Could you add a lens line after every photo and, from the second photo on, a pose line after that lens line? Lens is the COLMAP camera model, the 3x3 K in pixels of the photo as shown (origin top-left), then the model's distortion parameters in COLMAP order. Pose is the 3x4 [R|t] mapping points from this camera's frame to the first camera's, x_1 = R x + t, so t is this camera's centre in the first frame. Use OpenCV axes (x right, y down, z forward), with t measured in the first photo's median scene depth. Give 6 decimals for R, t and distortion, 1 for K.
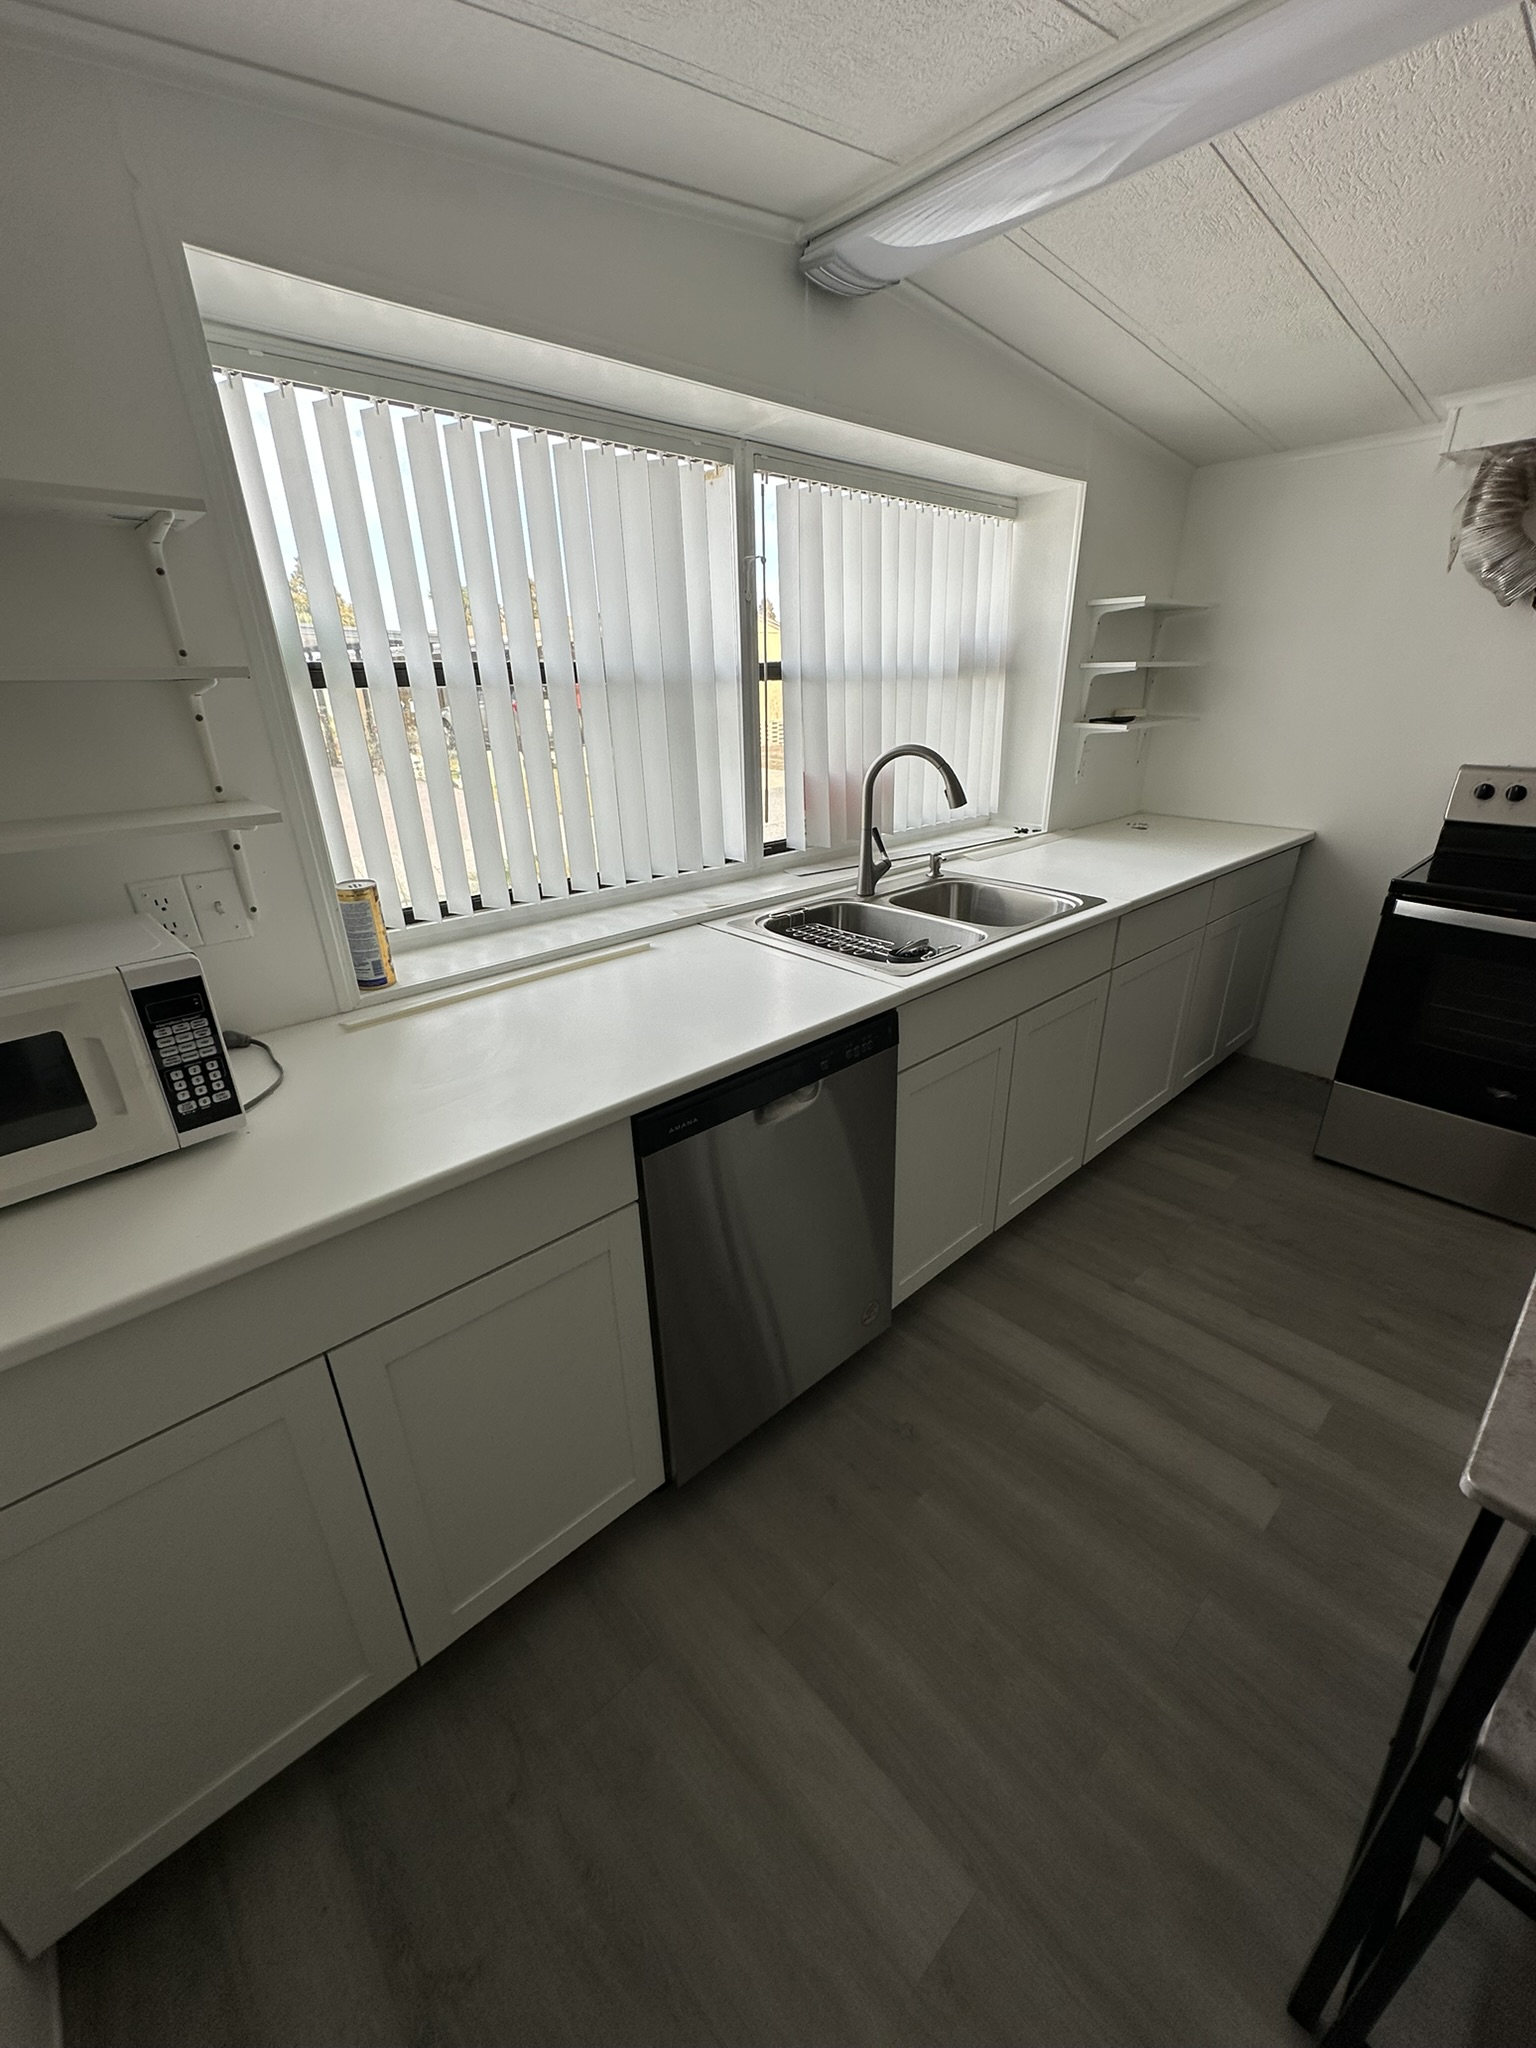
lens RADIAL K [[813.7, 0, 765.5], [0, 813.7, 1025.1], [0, 0, 1]] dist [-0.005463, 0.001407]
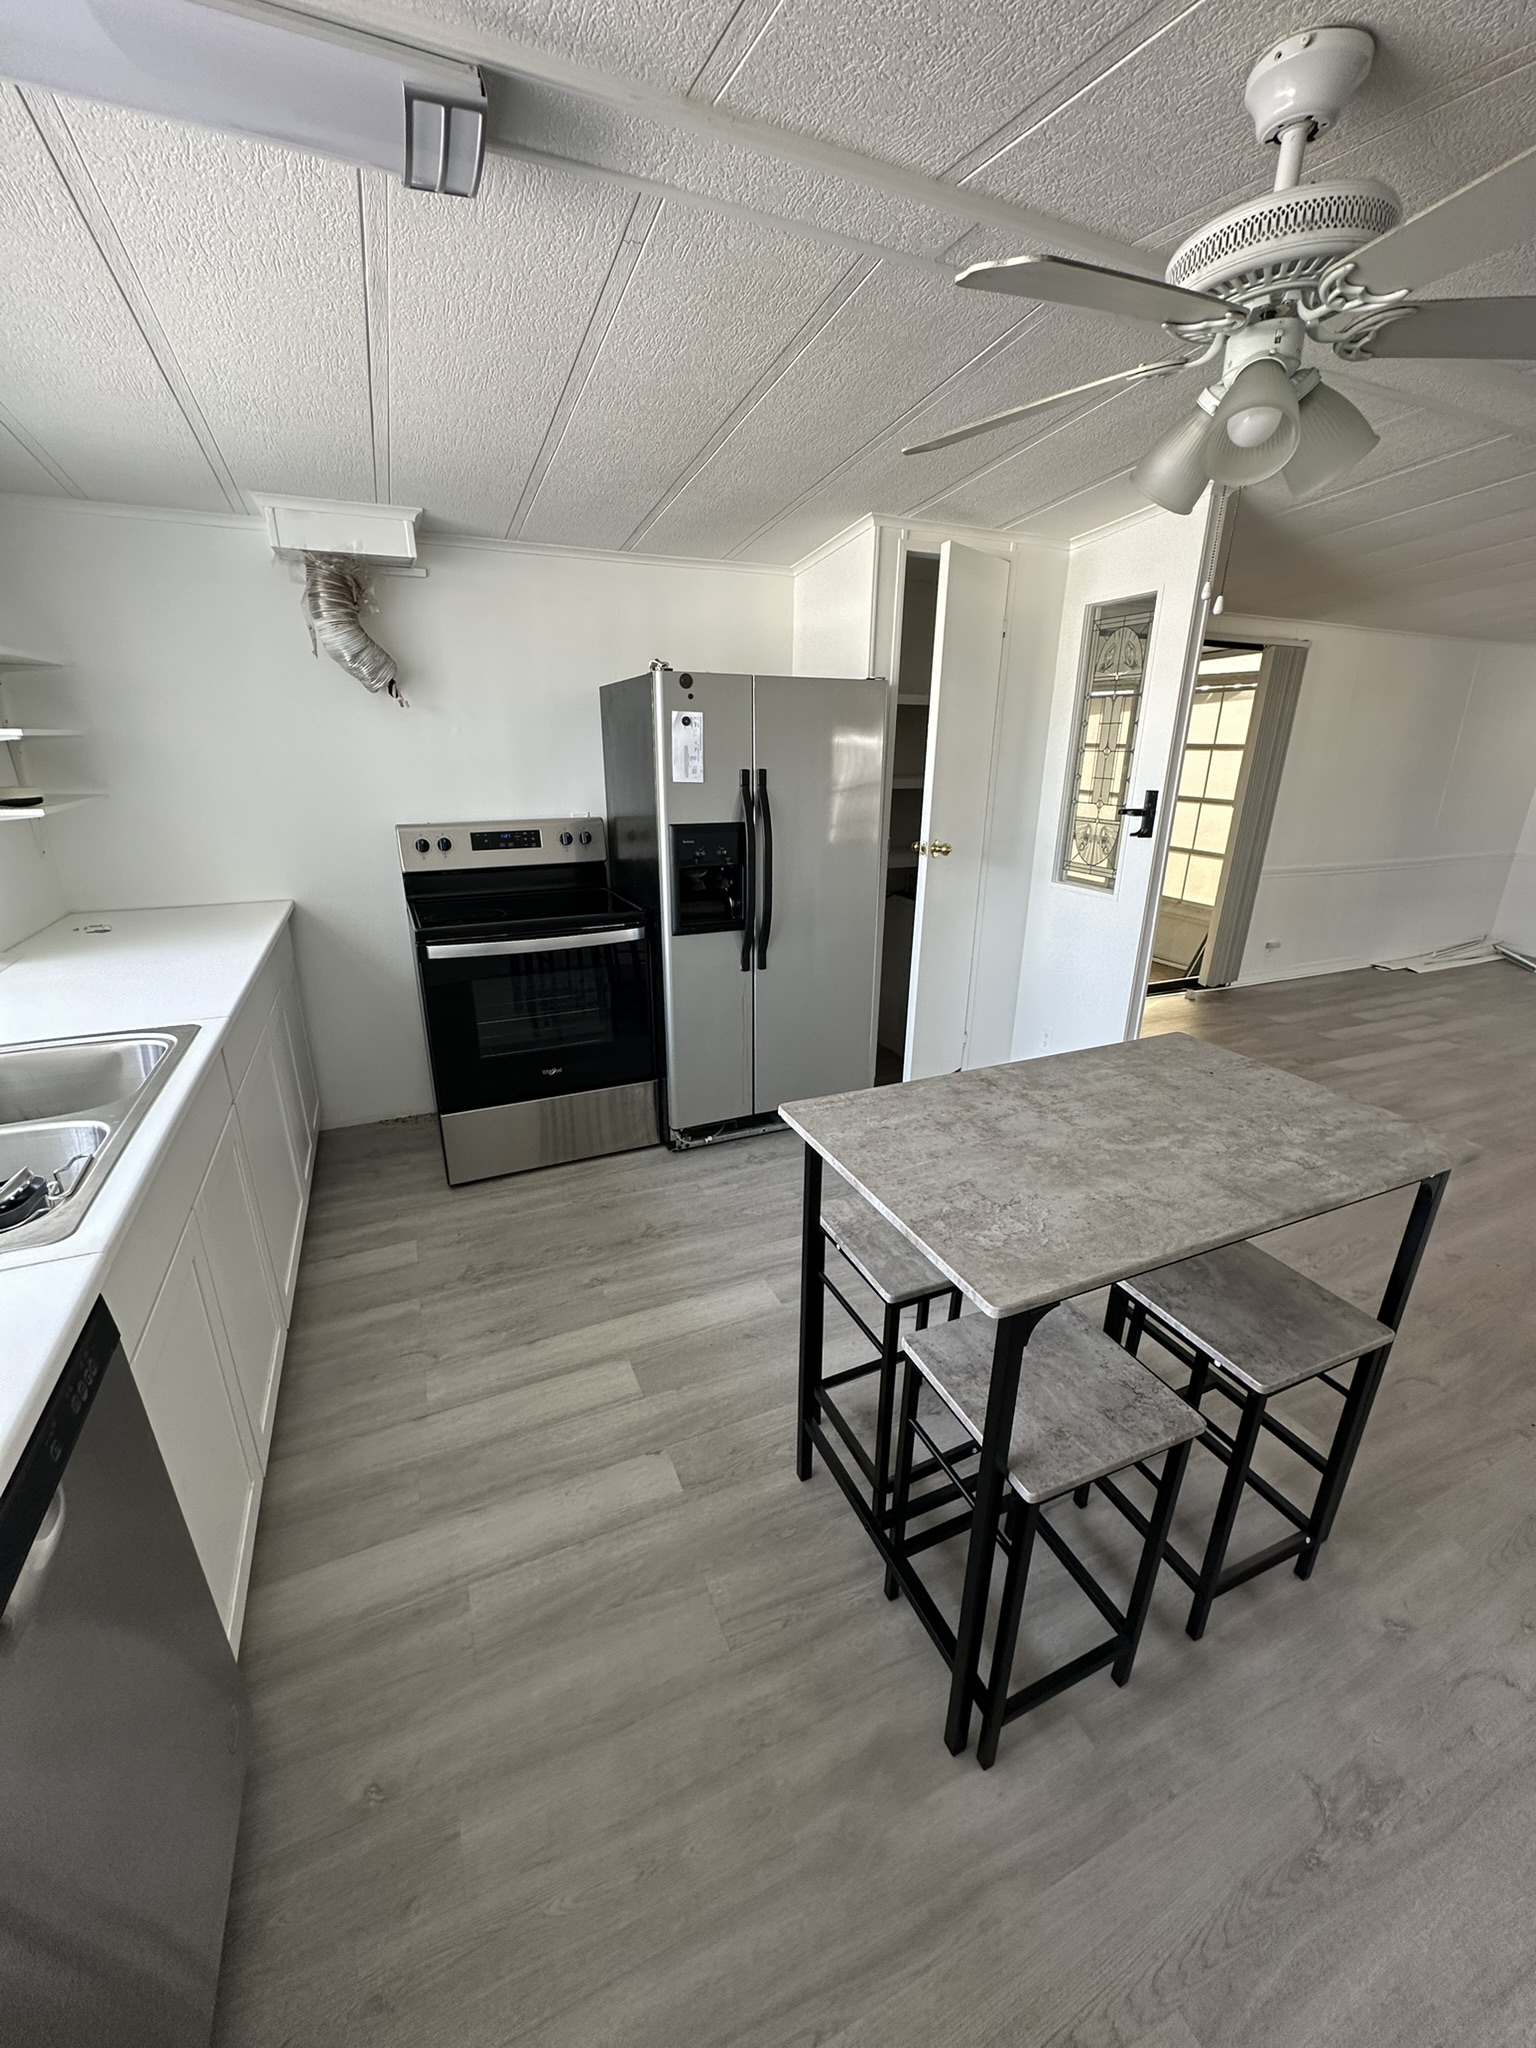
lens RADIAL K [[813.7, 0, 768.1], [0, 813.7, 1024.1], [0, 0, 1]] dist [-0.005463, 0.001407]
pose [[0.302724, -0.296567, 0.905763, -0.129967], [0.359857, 0.915576, 0.179509, -0.095371], [-0.882531, 0.271604, 0.383889, 0.201318]]
